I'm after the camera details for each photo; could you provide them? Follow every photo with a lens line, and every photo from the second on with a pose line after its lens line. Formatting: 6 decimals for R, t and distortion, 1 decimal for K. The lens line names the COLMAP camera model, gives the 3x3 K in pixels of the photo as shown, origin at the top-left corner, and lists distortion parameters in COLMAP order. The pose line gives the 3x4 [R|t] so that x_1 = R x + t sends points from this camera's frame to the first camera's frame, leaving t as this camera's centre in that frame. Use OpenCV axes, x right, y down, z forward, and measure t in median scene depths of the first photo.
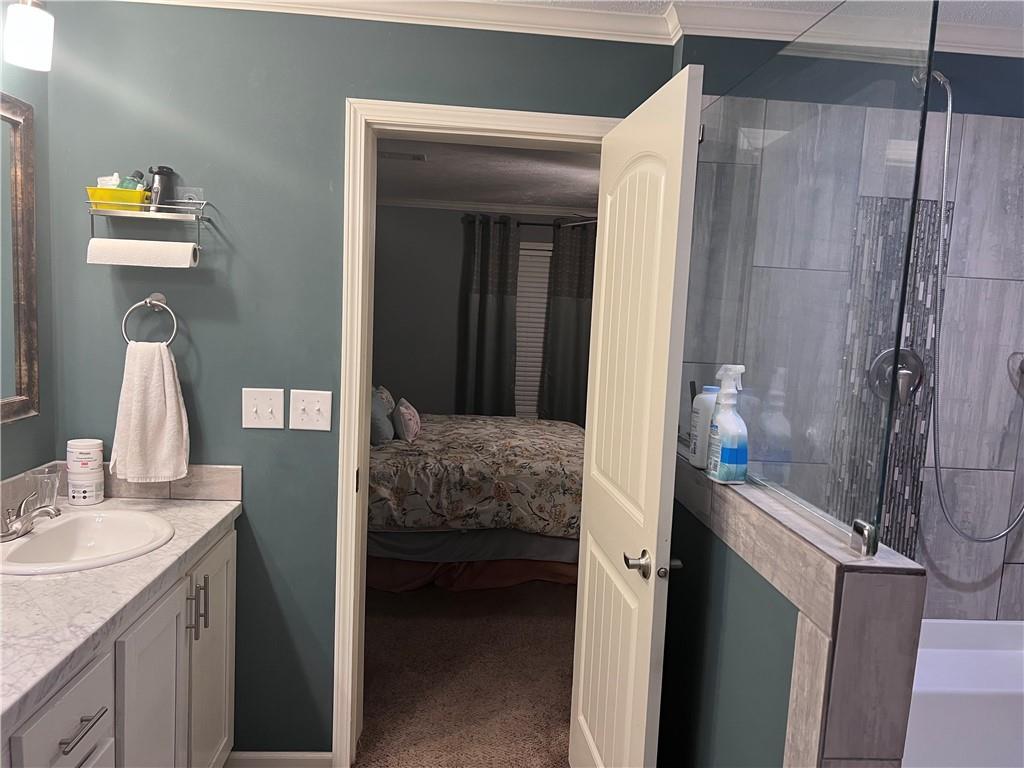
lens RADIAL K [[769.3, 0, 510.5], [0, 769.3, 388.2], [0, 0, 1]] dist [0.072806, -0.079661]
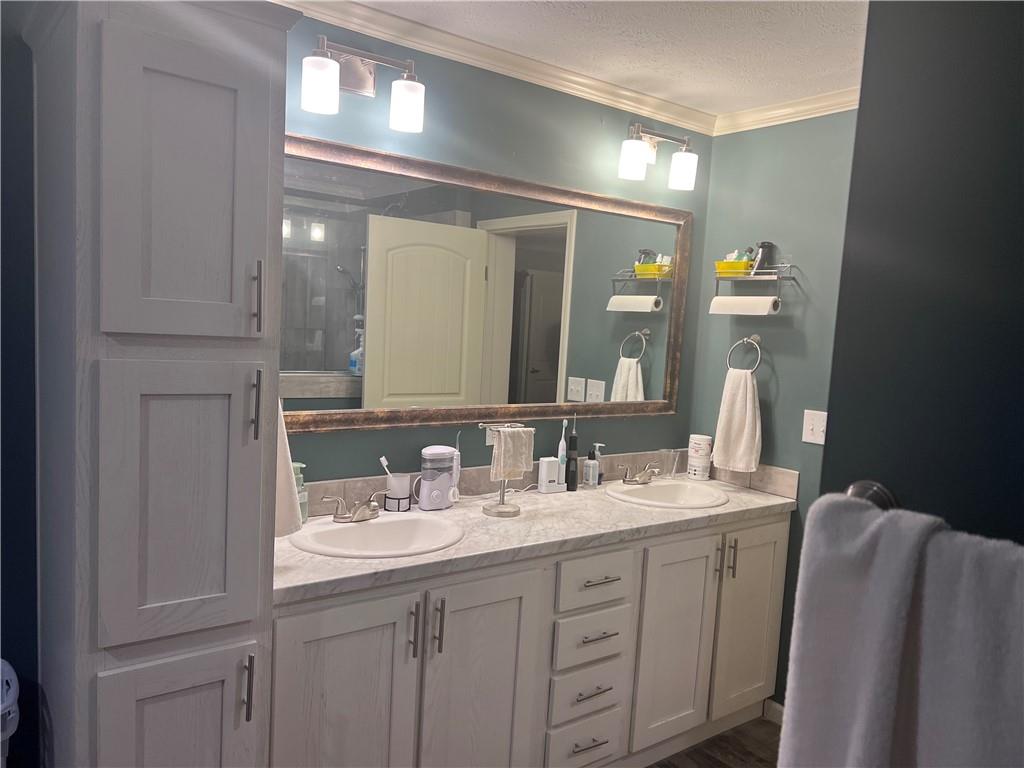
lens RADIAL K [[769.3, 0, 509.5], [0, 769.3, 383.7], [0, 0, 1]] dist [0.072806, -0.079661]
pose [[0.555691, 0.055658, -0.829524, 0.444696], [-0.119460, 0.992748, -0.013415, 0.033499], [0.822762, 0.106550, 0.558310, -0.099002]]
